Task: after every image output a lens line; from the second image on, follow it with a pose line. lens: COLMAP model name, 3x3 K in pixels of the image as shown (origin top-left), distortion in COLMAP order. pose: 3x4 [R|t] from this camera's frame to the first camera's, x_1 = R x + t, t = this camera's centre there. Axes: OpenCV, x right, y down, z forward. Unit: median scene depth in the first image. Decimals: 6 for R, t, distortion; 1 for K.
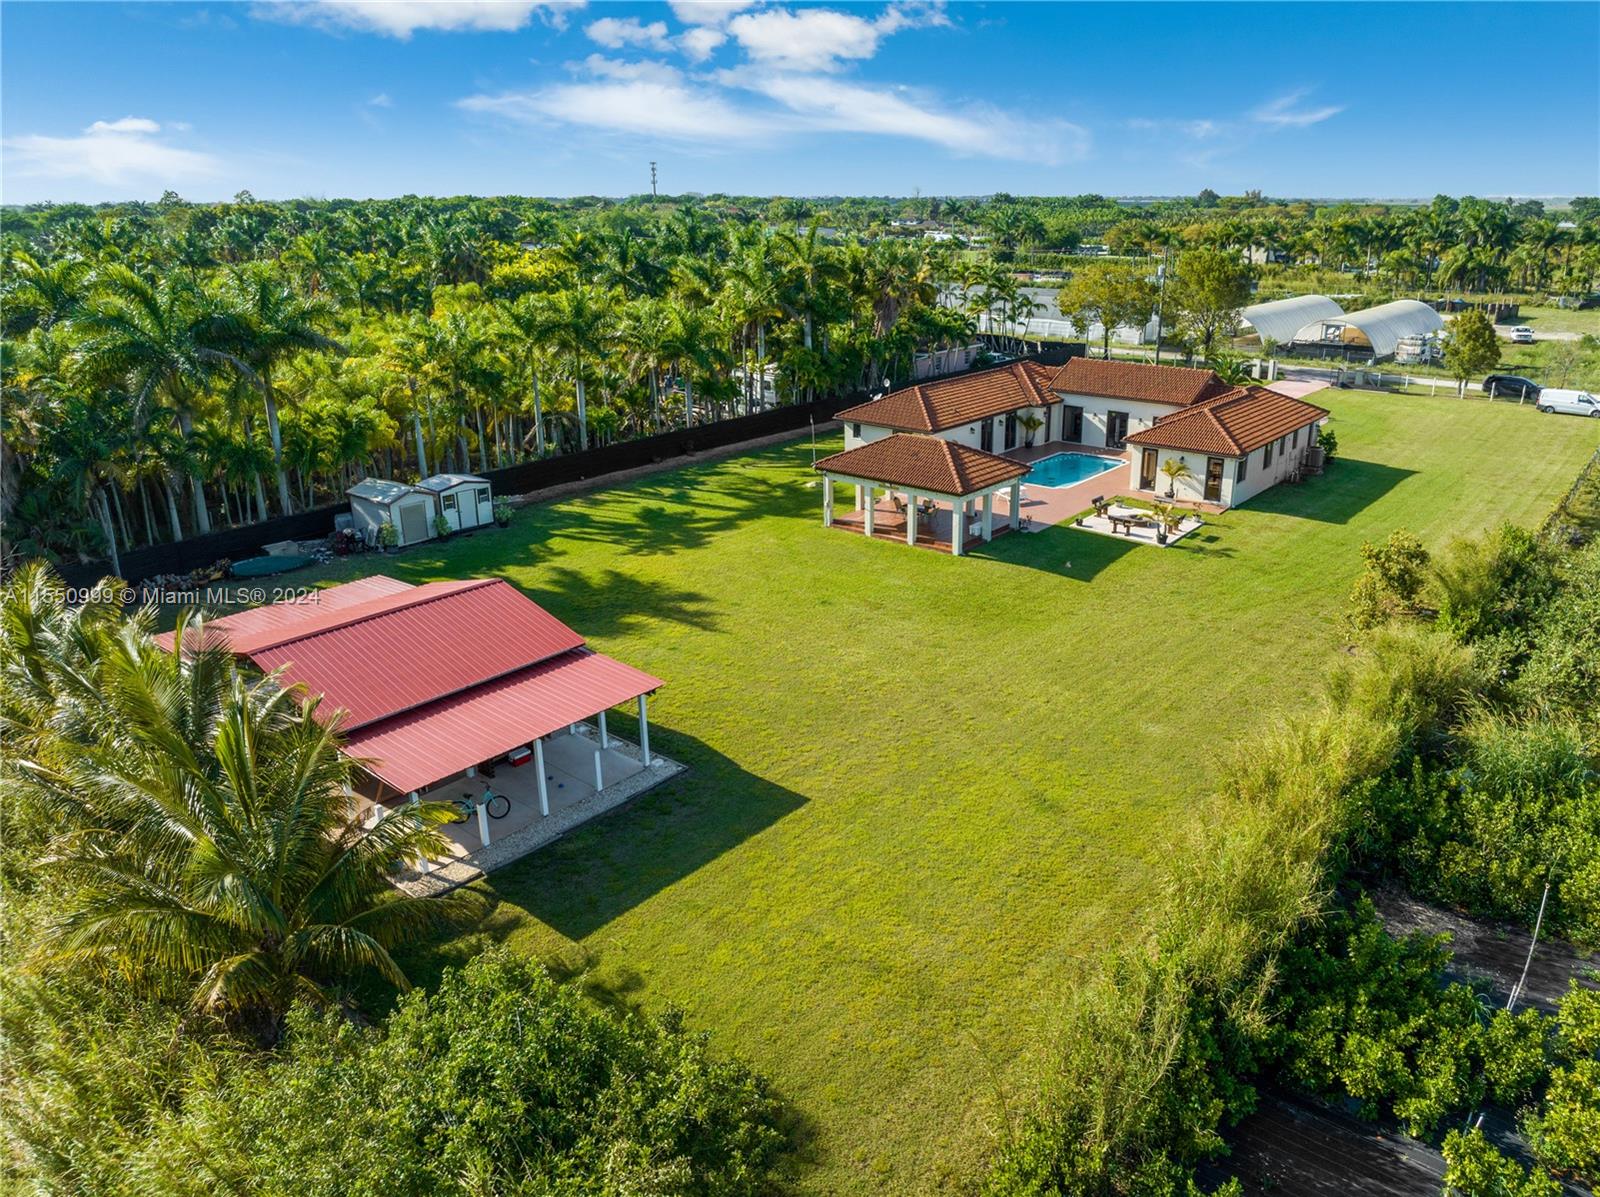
lens RADIAL K [[1121.7, 0, 840.3], [0, 1121.7, 594.6], [0, 0, 1]] dist [-0.031250, -0.002253]
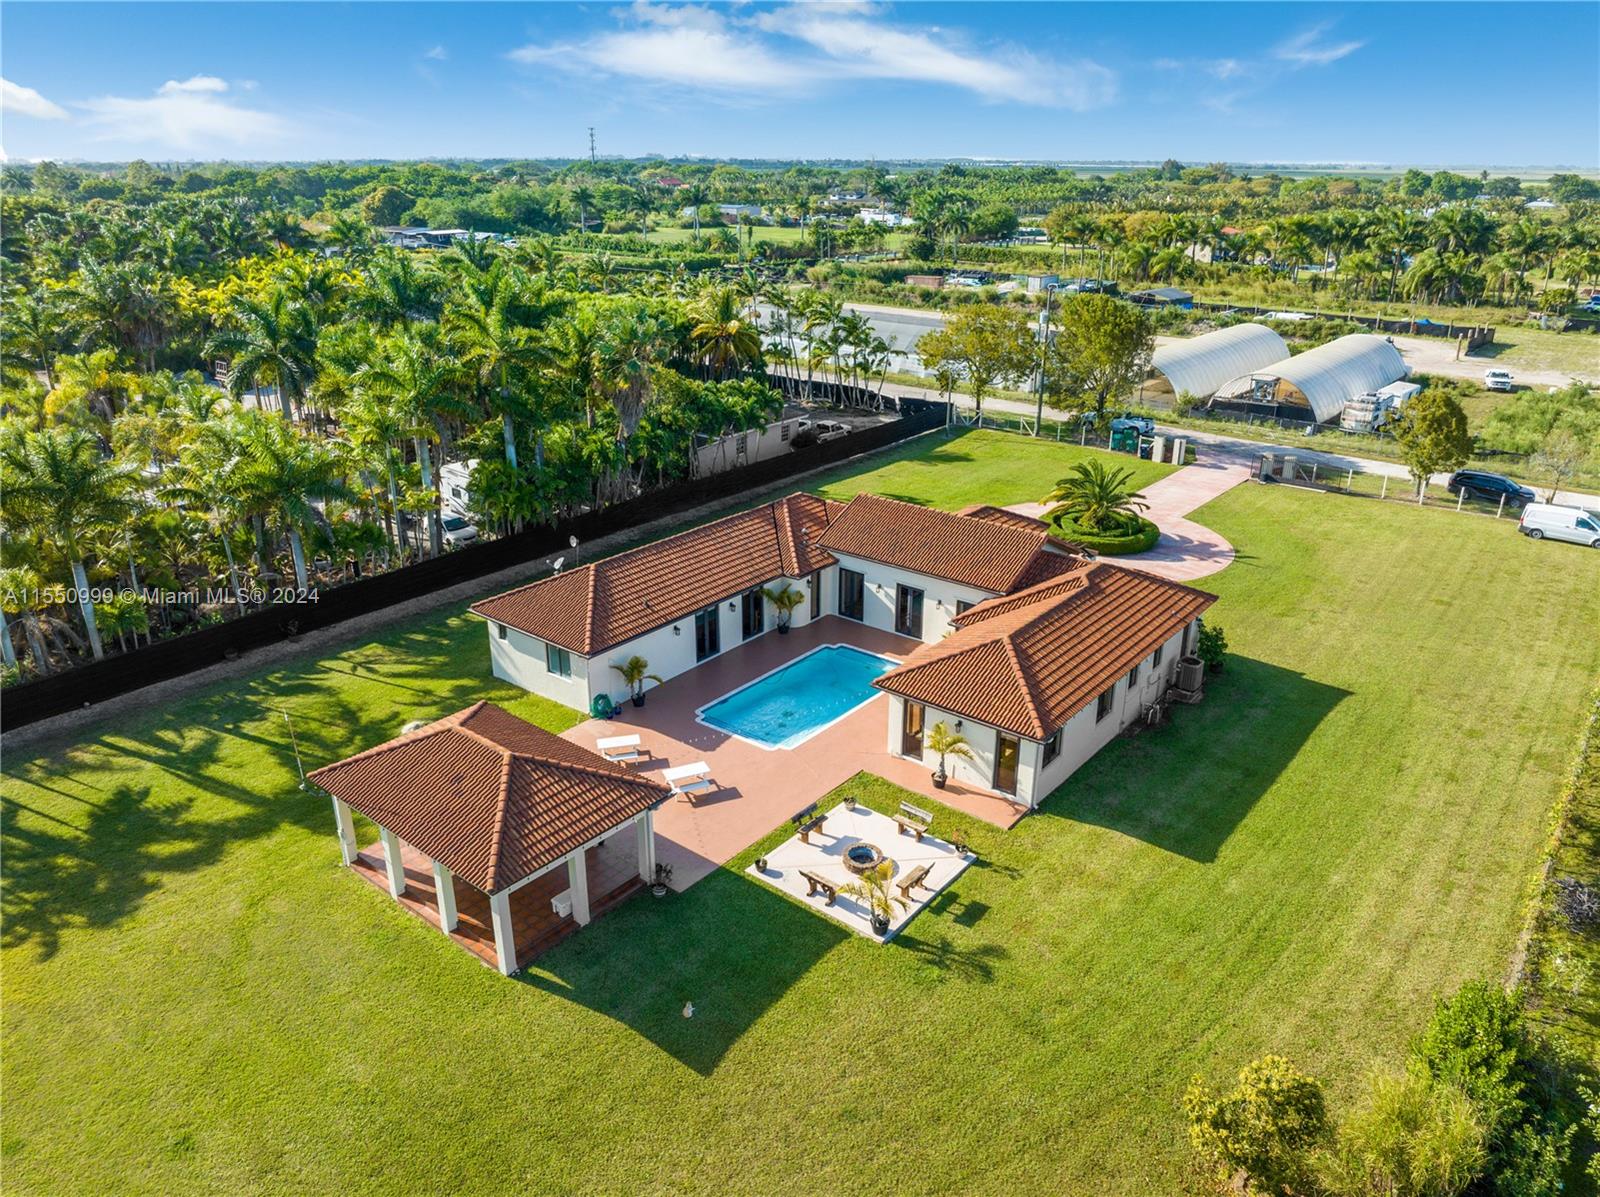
lens RADIAL K [[1123.4, 0, 811.0], [0, 1123.4, 597.3], [0, 0, 1]] dist [-0.036481, -0.004133]
pose [[0.999989, 0.003832, 0.002800, 0.222399], [-0.003920, 0.999475, 0.032173, -0.213313], [-0.002675, -0.032183, 0.999478, 0.377488]]
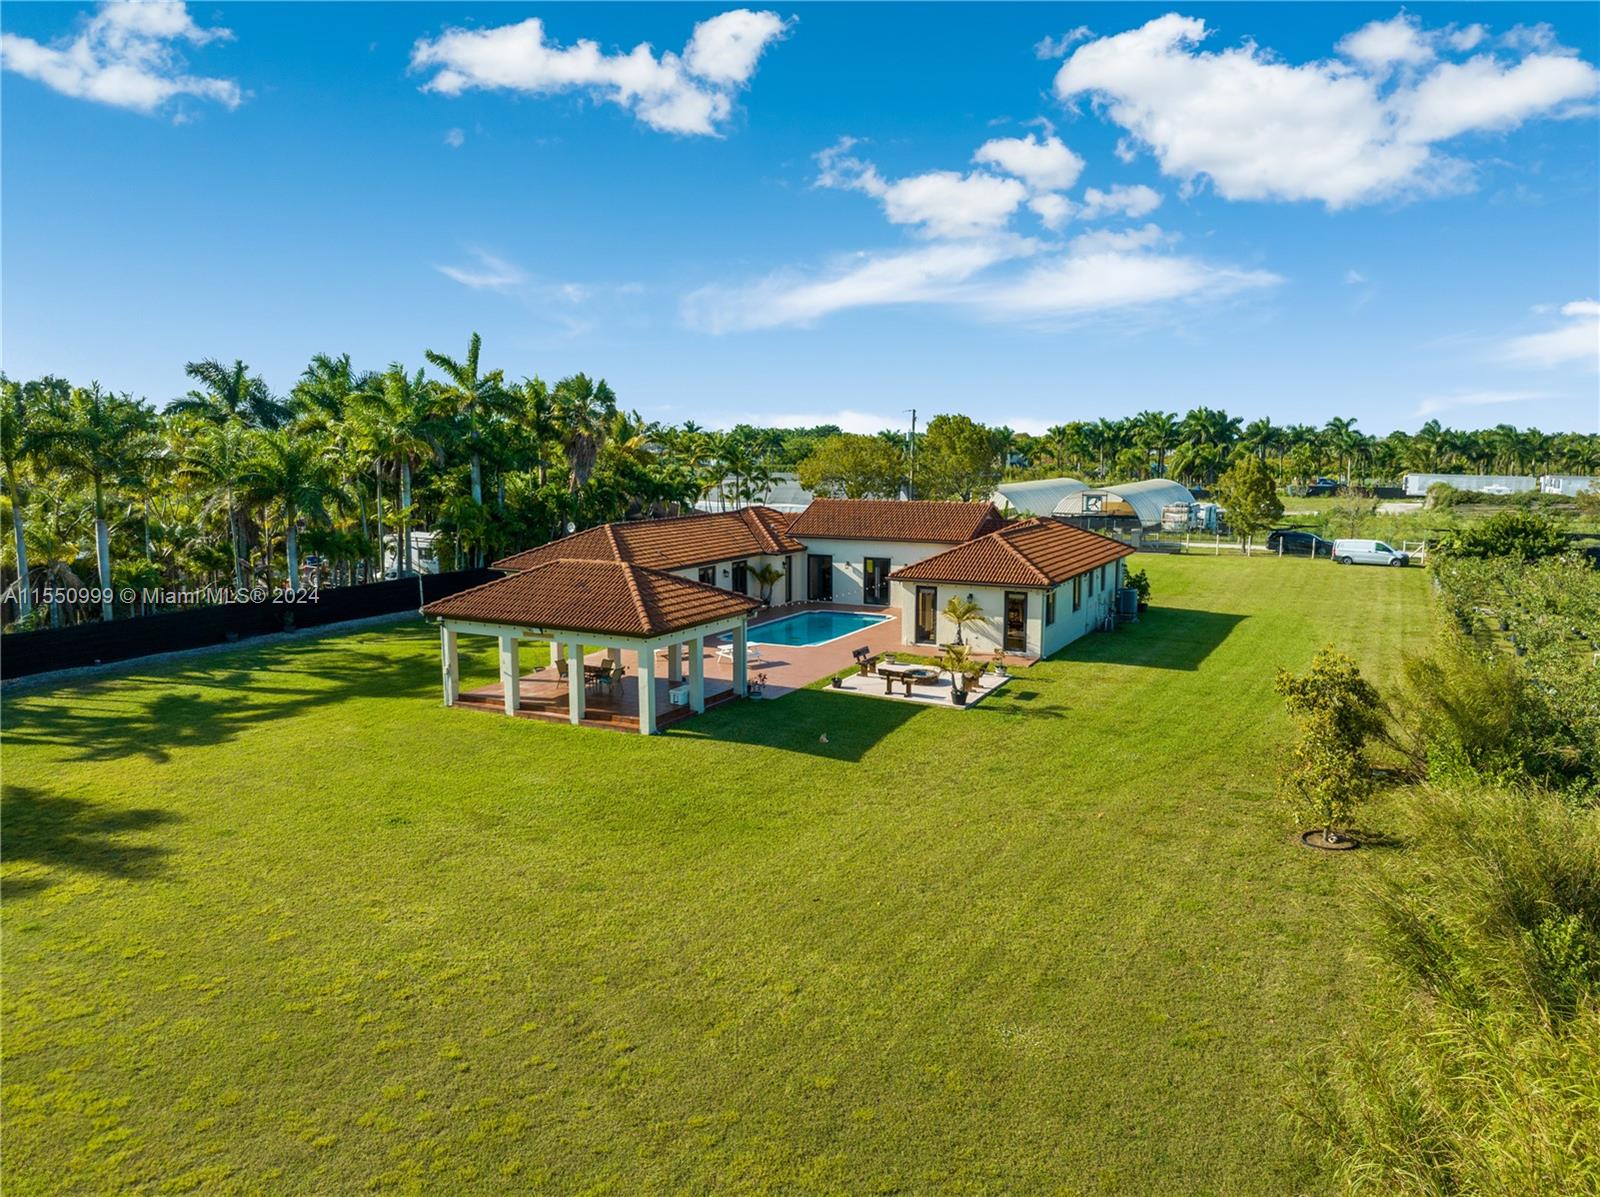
lens RADIAL K [[1123.4, 0, 811.0], [0, 1123.4, 597.3], [0, 0, 1]] dist [-0.036481, -0.004133]
pose [[0.981456, -0.027189, 0.189747, 0.066619], [0.065375, 0.978019, -0.198004, 0.016769], [-0.180193, 0.206737, 0.961660, 0.320092]]
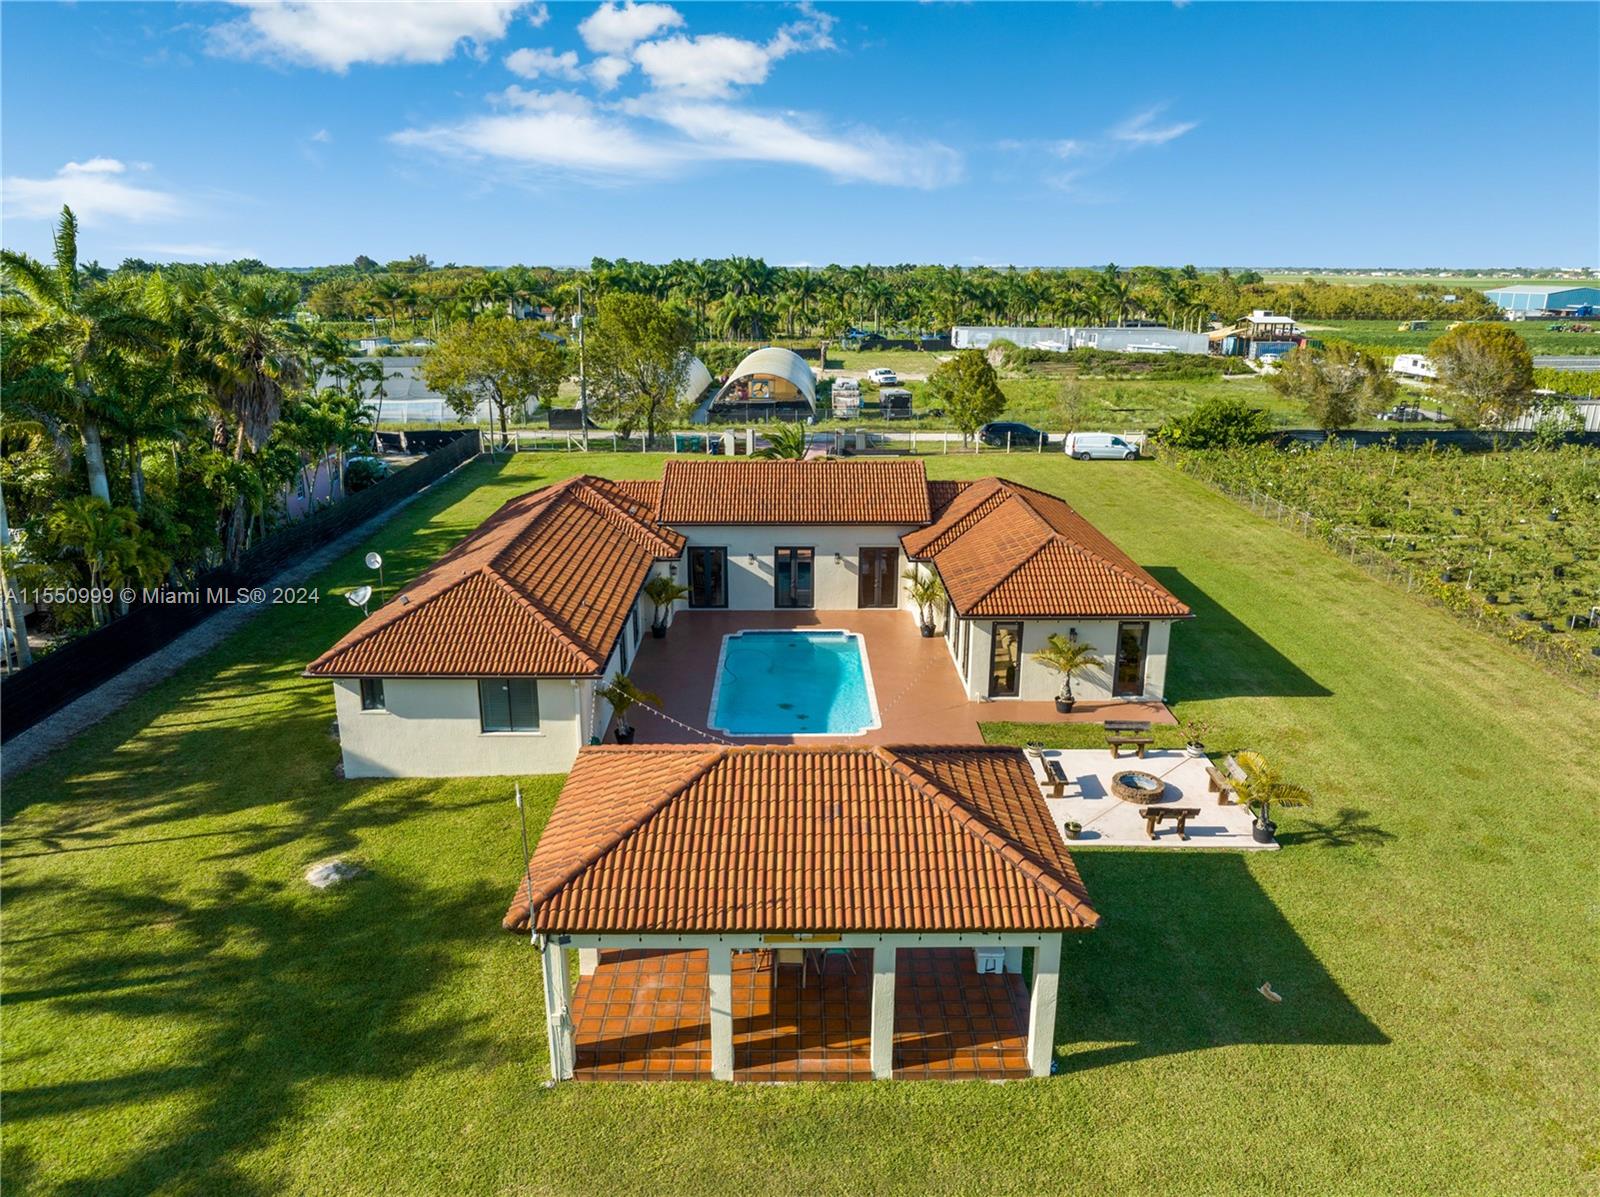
lens RADIAL K [[1129.4, 0, 805.2], [0, 1129.4, 574.0], [0, 0, 1]] dist [-0.030958, -0.001076]
pose [[0.774510, -0.164071, 0.610913, -0.122161], [0.210364, 0.977614, -0.004142, -0.174496], [-0.596558, 0.131722, 0.791687, 0.646689]]
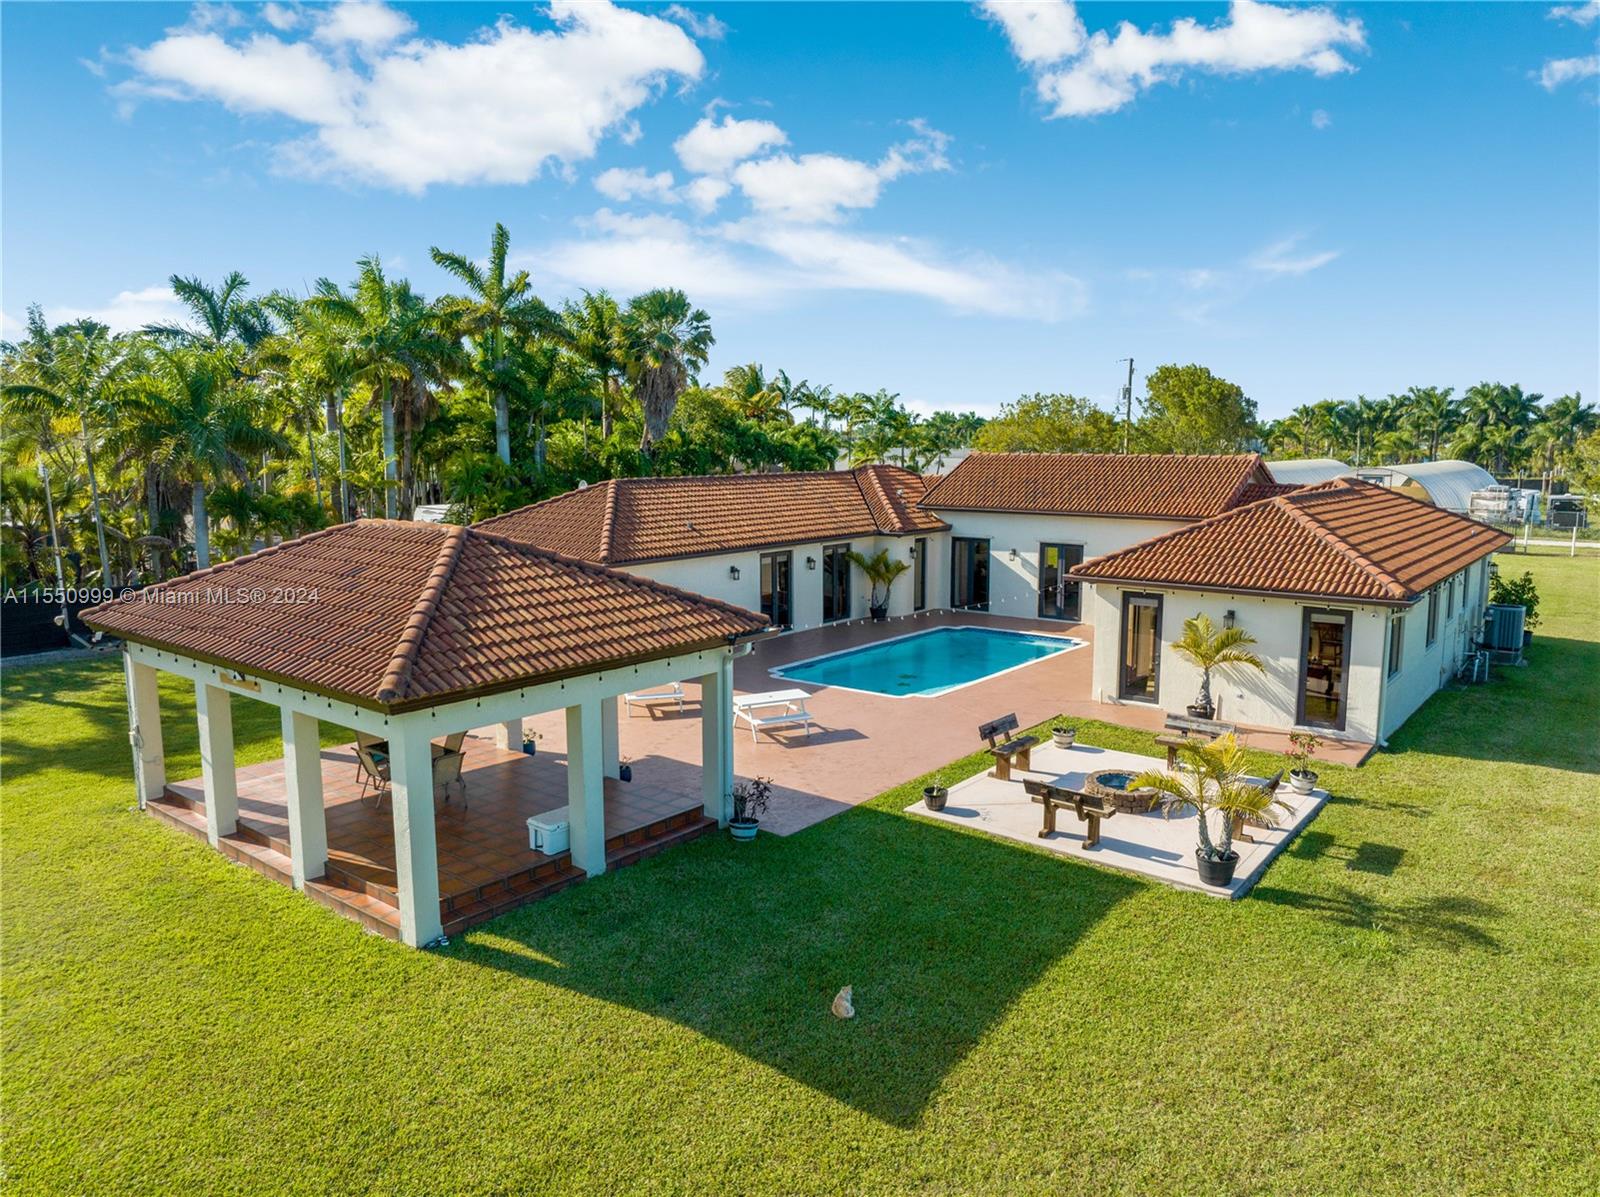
lens RADIAL K [[1123.4, 0, 811.0], [0, 1123.4, 597.3], [0, 0, 1]] dist [-0.036481, -0.004133]
pose [[0.999980, -0.001310, 0.006118, 0.165268], [0.002517, 0.979462, -0.201611, -0.052898], [-0.005729, 0.201623, 0.979446, 0.639196]]
